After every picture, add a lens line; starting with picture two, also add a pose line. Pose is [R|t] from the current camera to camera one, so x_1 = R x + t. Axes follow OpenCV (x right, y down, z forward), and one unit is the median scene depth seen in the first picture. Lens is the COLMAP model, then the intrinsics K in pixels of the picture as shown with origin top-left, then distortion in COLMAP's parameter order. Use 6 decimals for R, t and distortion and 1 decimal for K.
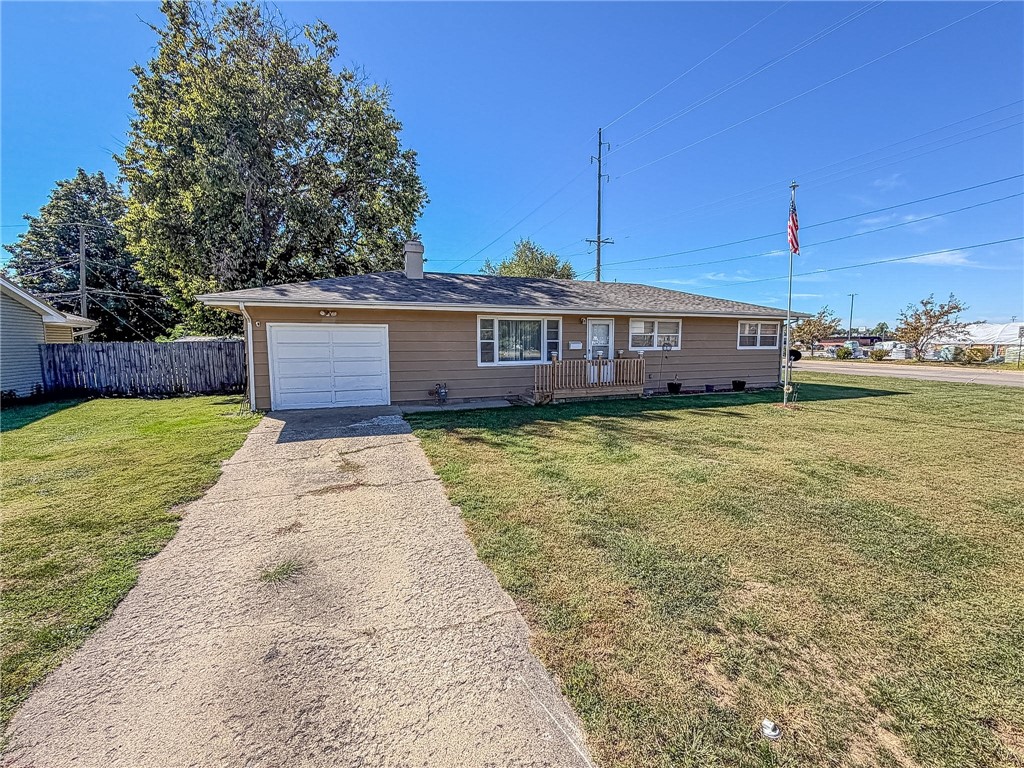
lens RADIAL K [[426.2, 0, 512.9], [0, 426.2, 383.5], [0, 0, 1]] dist [0.002840, -0.000522]
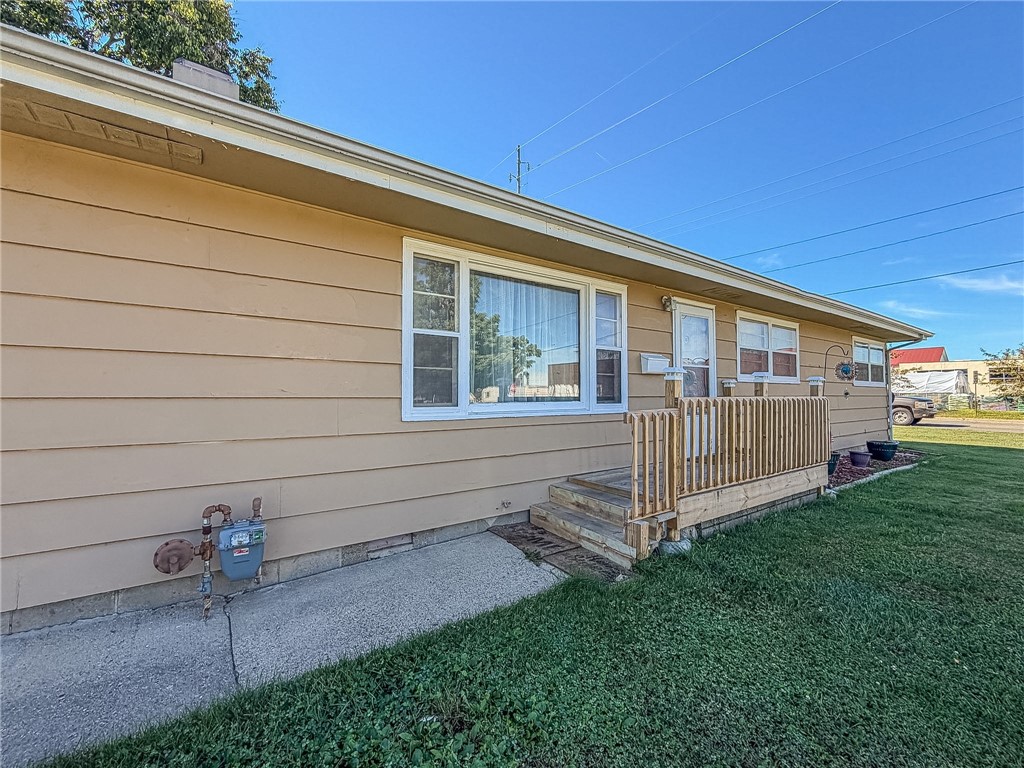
lens RADIAL K [[426.2, 0, 505.4], [0, 426.2, 387.0], [0, 0, 1]] dist [0.002840, -0.000522]
pose [[0.971652, 0.007450, 0.236296, -0.076491], [0.019628, 0.993511, -0.112031, -0.027534], [-0.235598, 0.113493, 0.965201, 0.668477]]
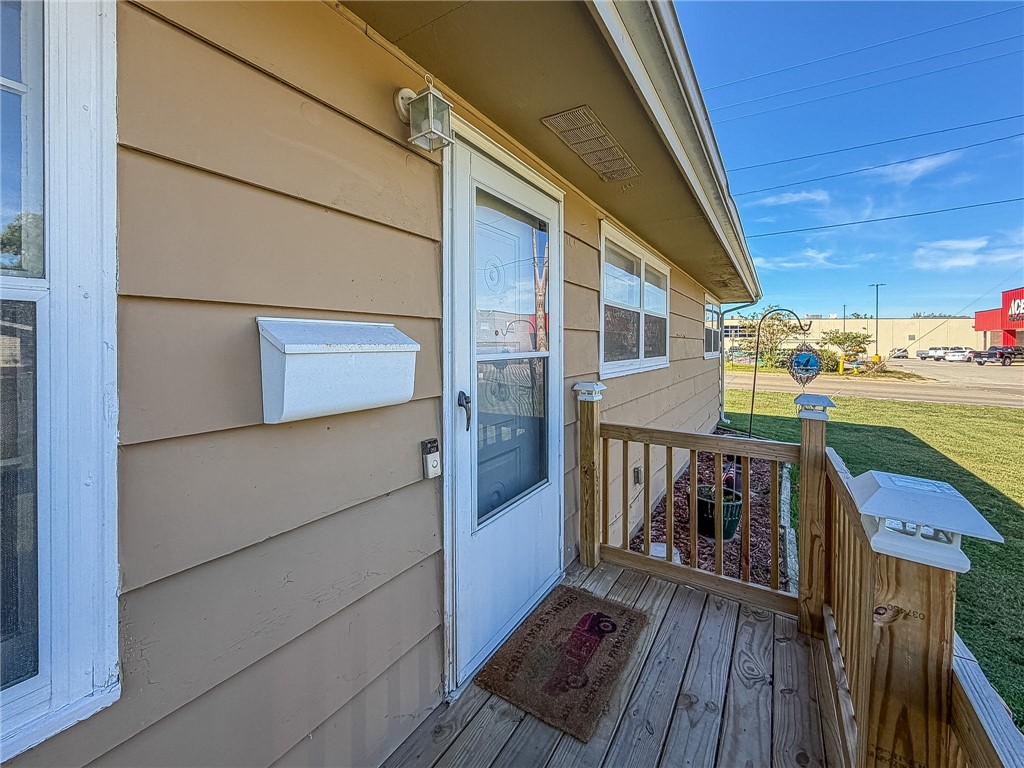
lens RADIAL K [[426.2, 0, 504.5], [0, 426.2, 390.5], [0, 0, 1]] dist [0.002840, -0.000522]
pose [[0.810467, -0.056680, 0.583036, 0.123177], [0.050300, 0.998365, 0.027135, -0.085390], [-0.583621, 0.007335, 0.811993, 0.920760]]
